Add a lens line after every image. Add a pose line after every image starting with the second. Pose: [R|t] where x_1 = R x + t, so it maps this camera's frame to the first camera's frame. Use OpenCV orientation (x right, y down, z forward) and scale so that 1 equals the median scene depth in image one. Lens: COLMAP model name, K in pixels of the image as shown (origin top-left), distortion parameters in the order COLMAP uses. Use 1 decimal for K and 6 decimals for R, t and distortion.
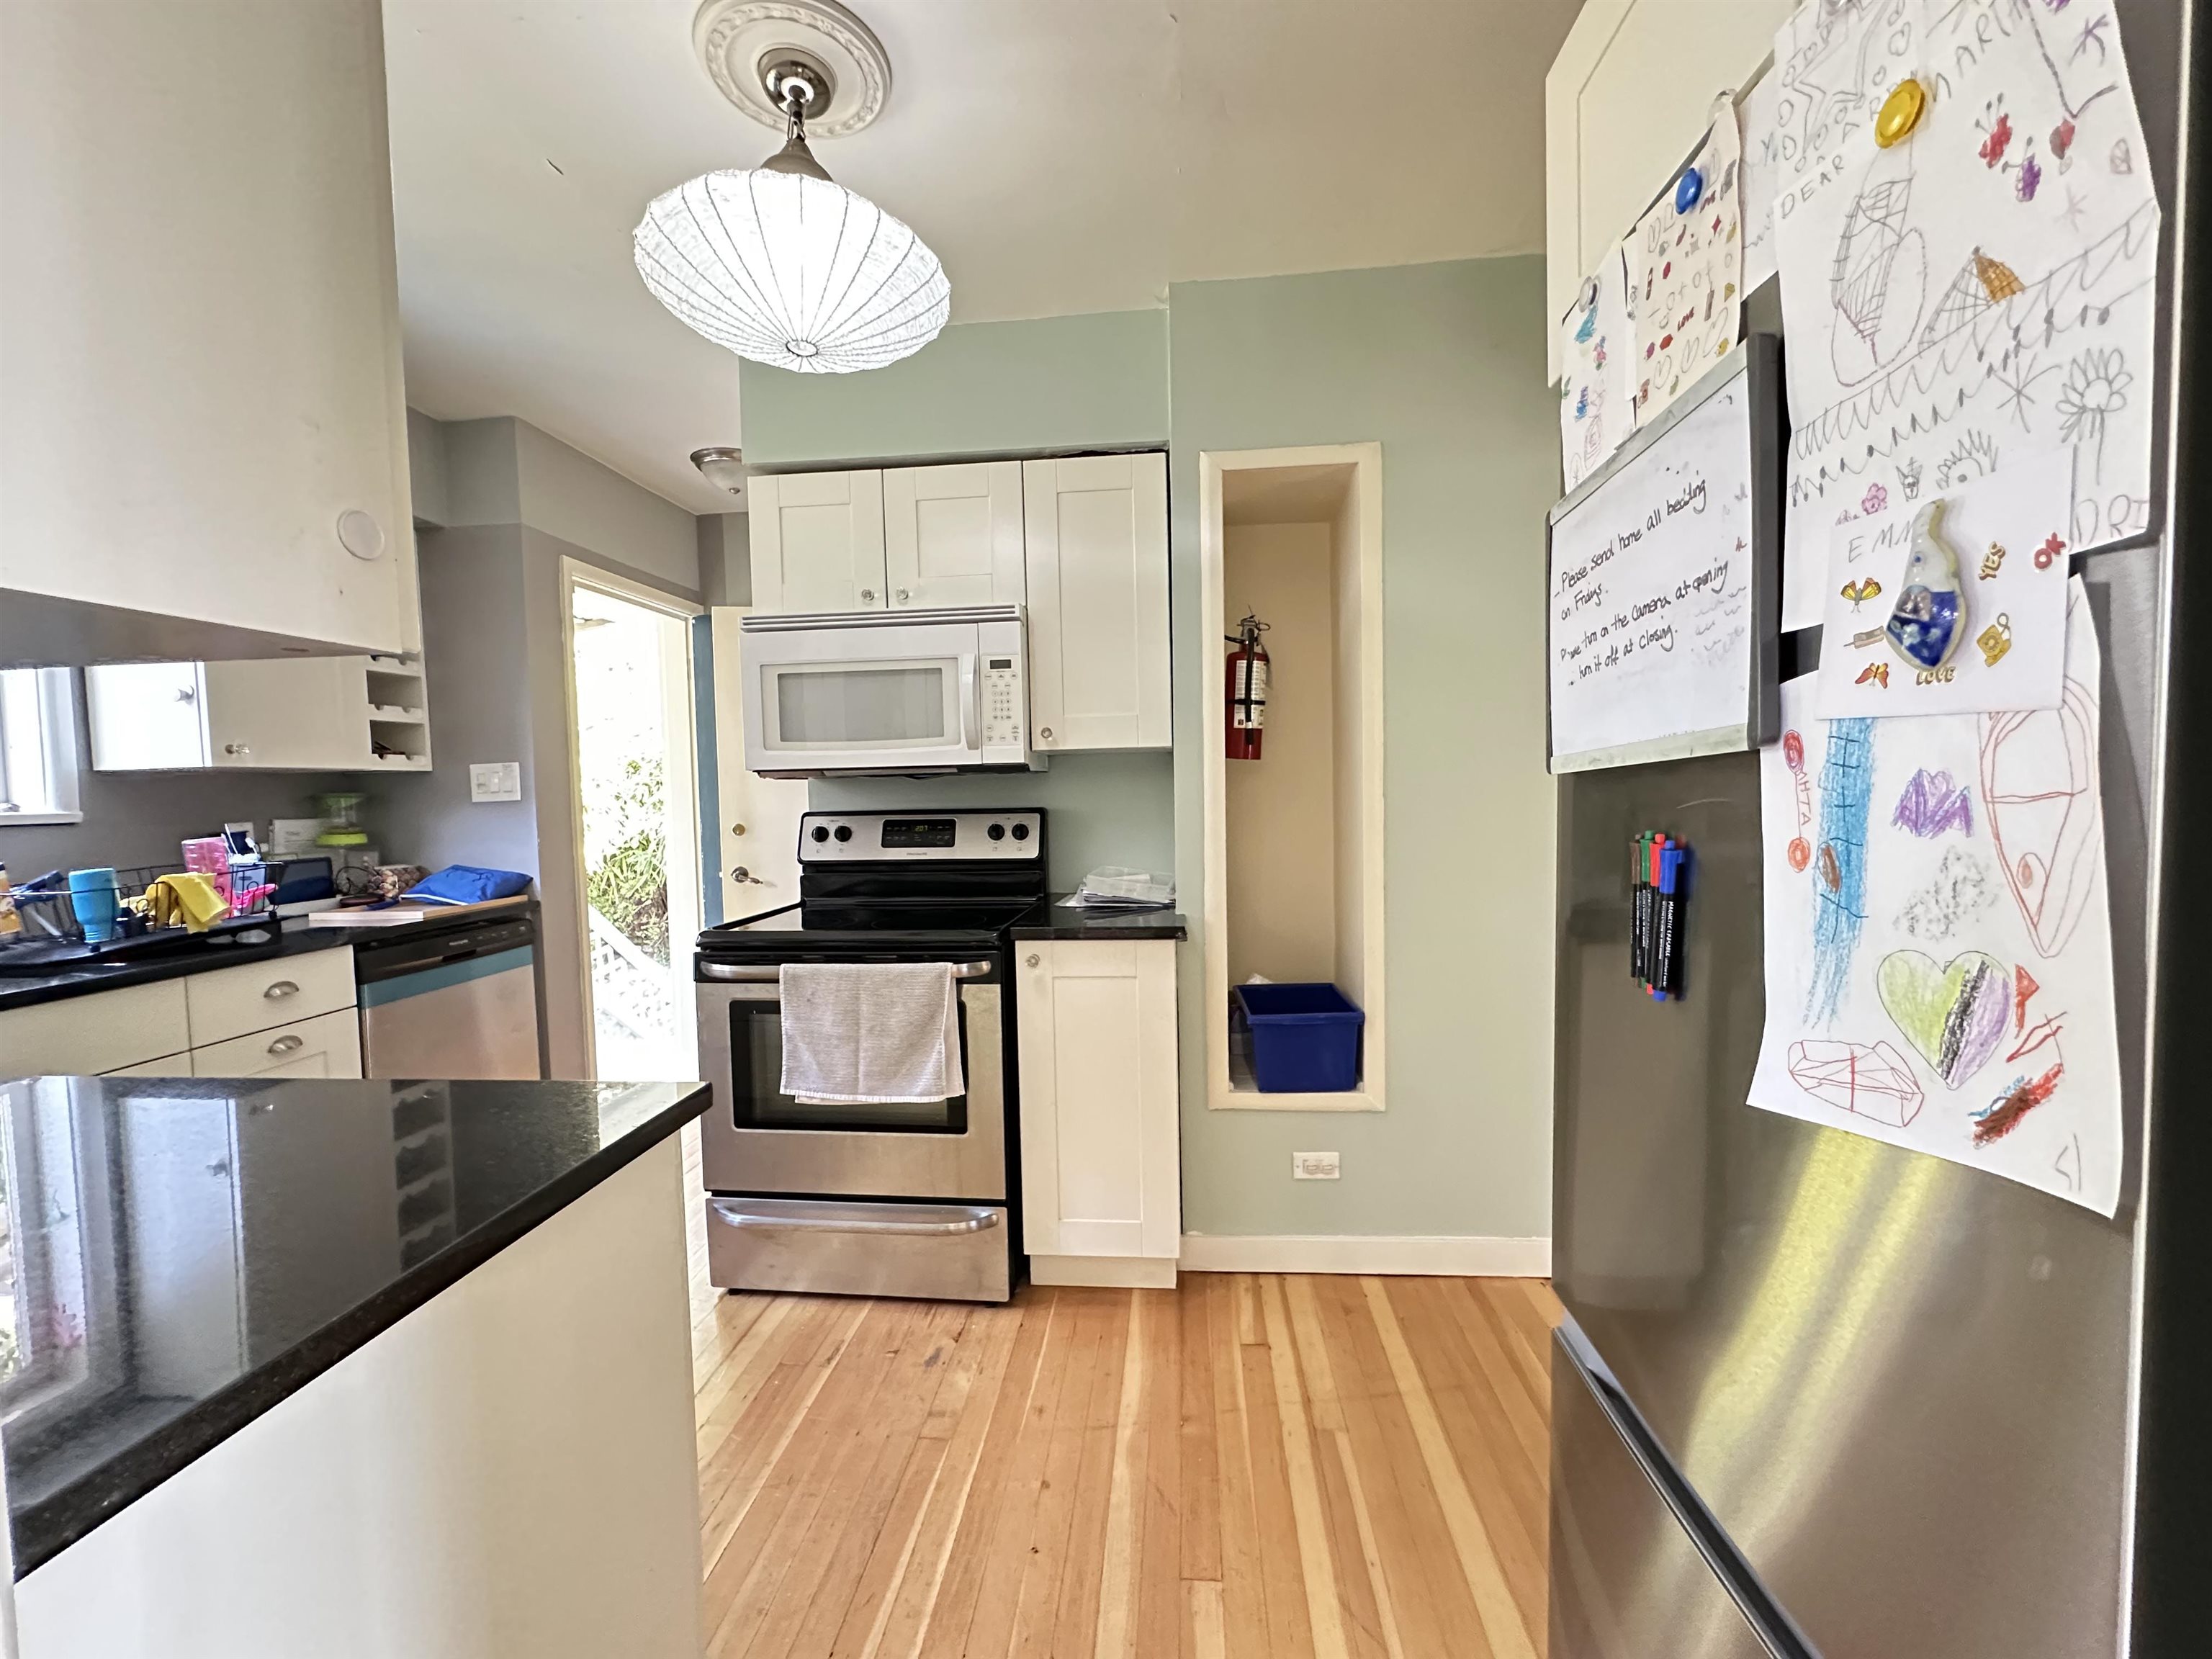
lens RADIAL K [[881.0, 0, 1103.5], [0, 881.0, 827.1], [0, 0, 1]] dist [-0.005704, 0.000735]
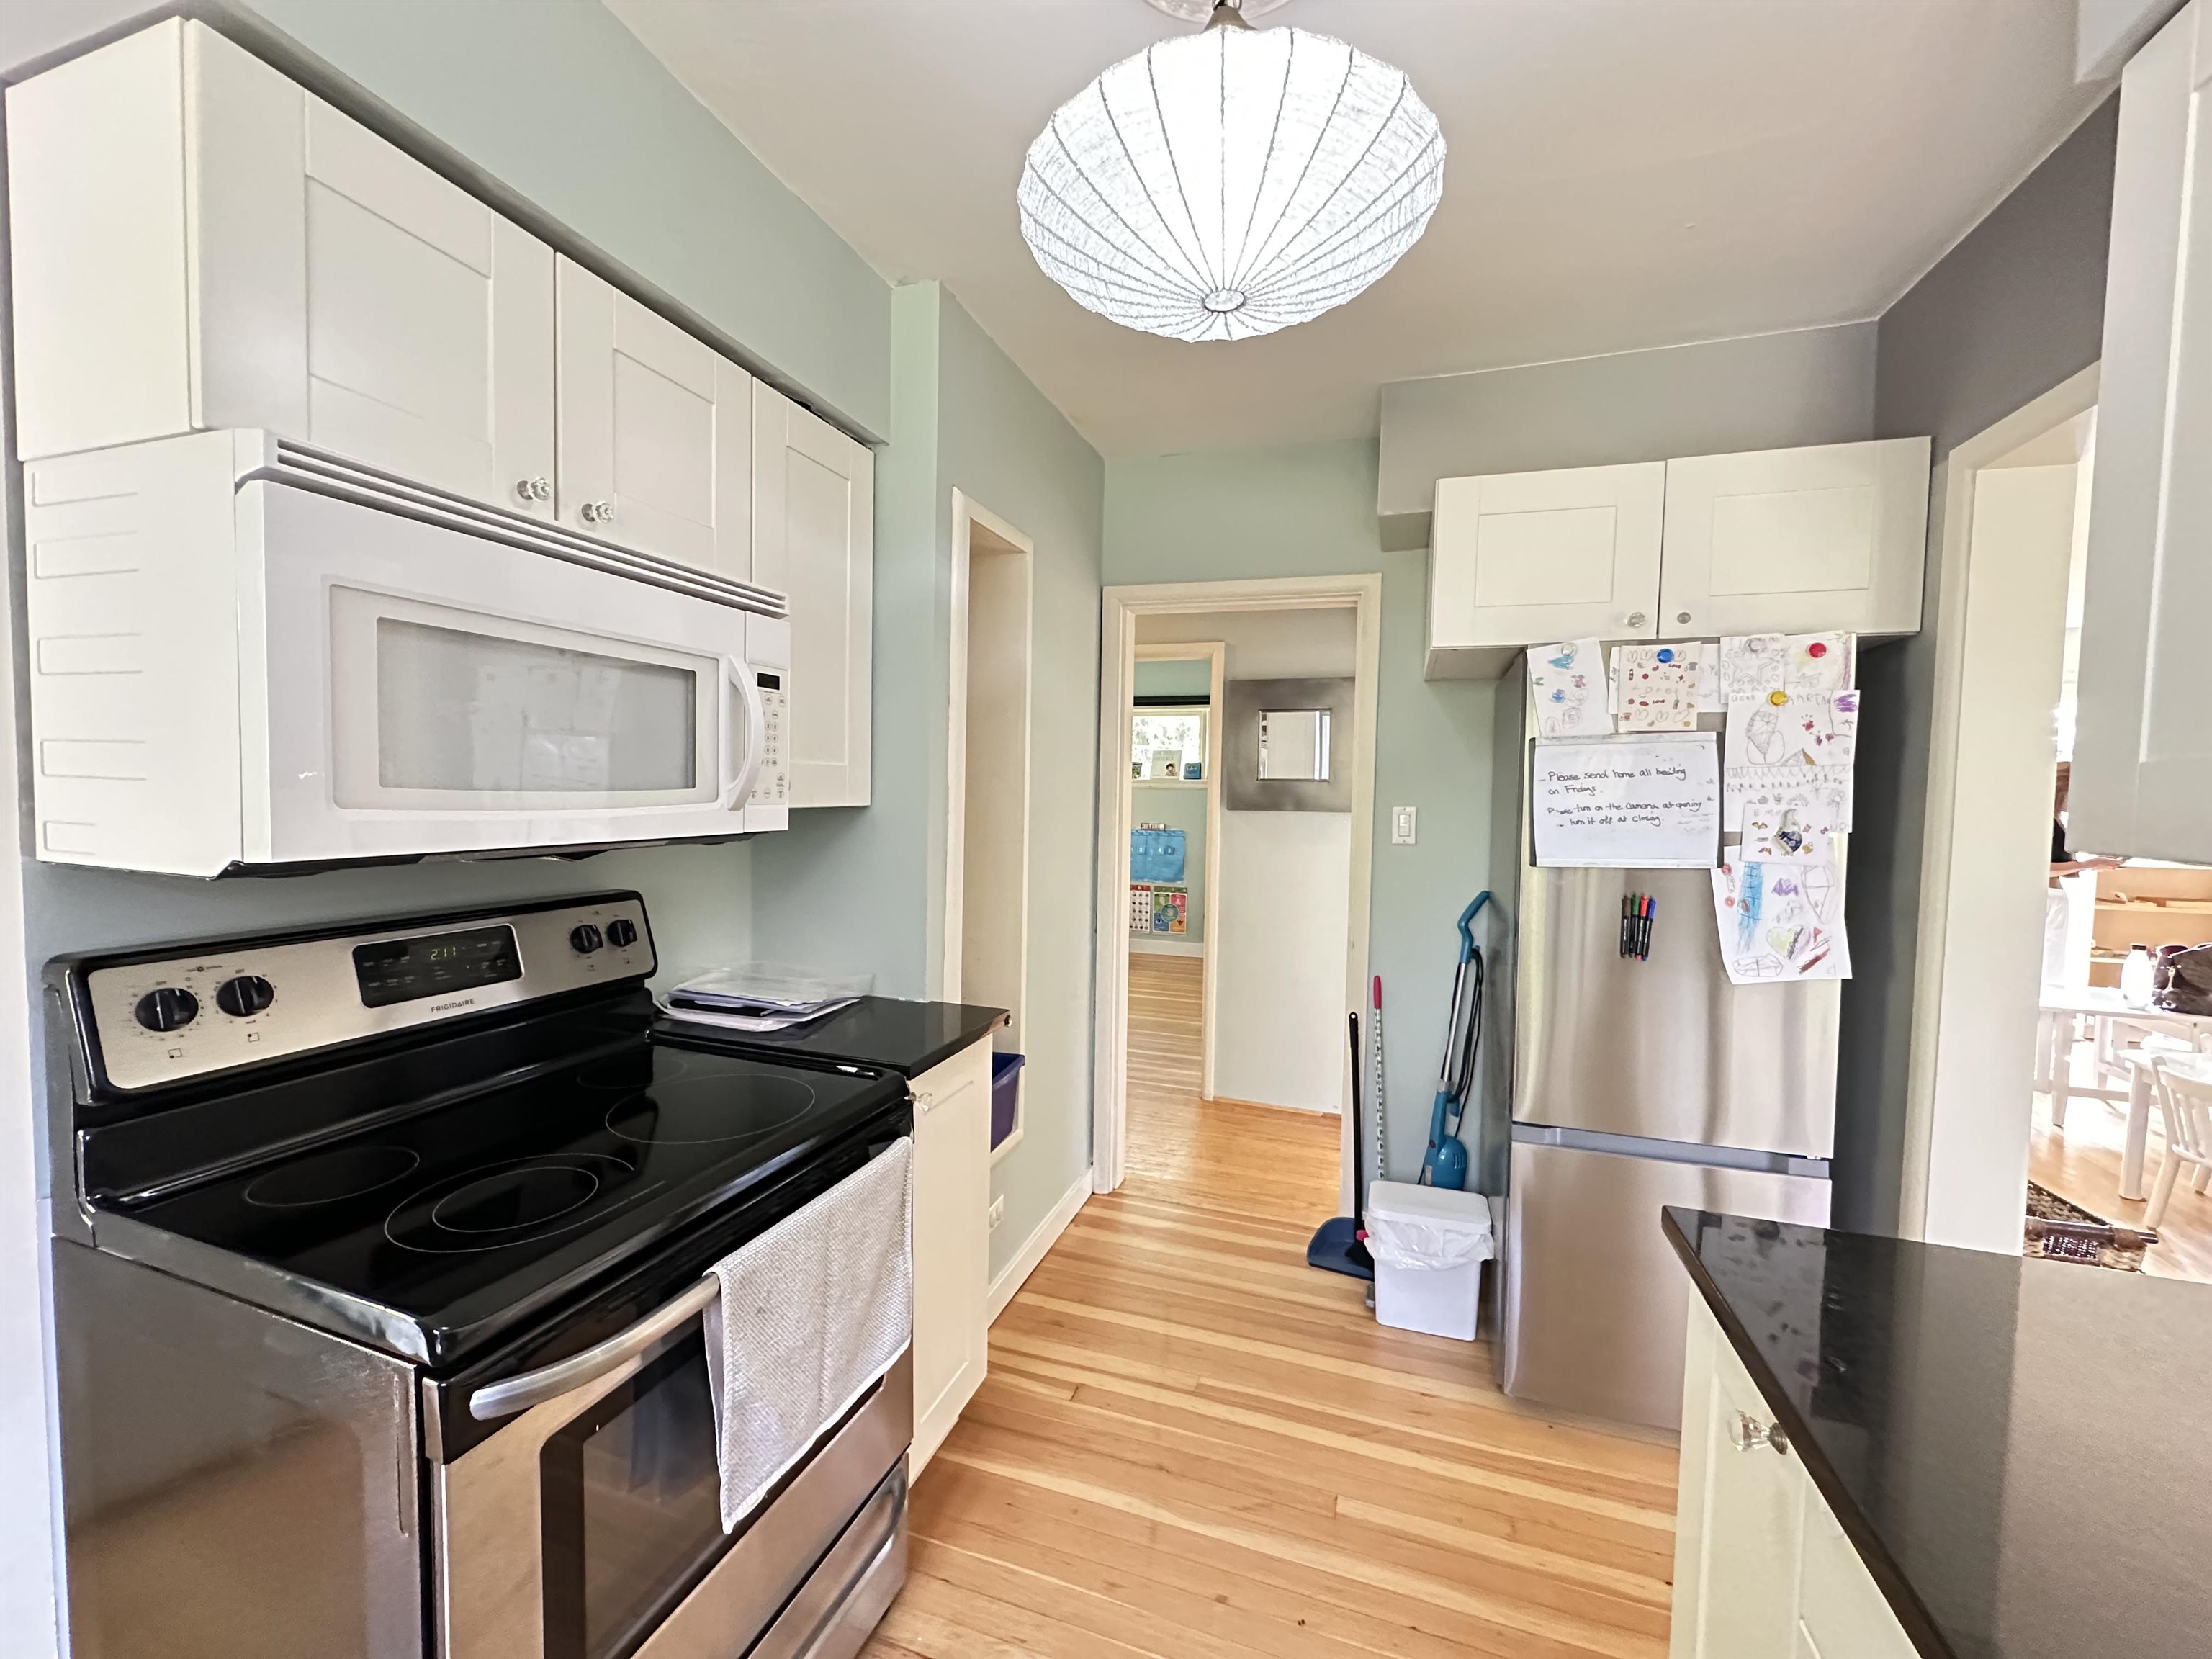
lens RADIAL K [[881.0, 0, 1104.1], [0, 881.0, 832.9], [0, 0, 1]] dist [-0.005704, 0.000735]
pose [[0.235444, -0.020932, 0.971662, -2.786114], [0.019446, 0.999669, 0.016823, -0.313179], [-0.971693, 0.014934, 0.235773, 2.417787]]
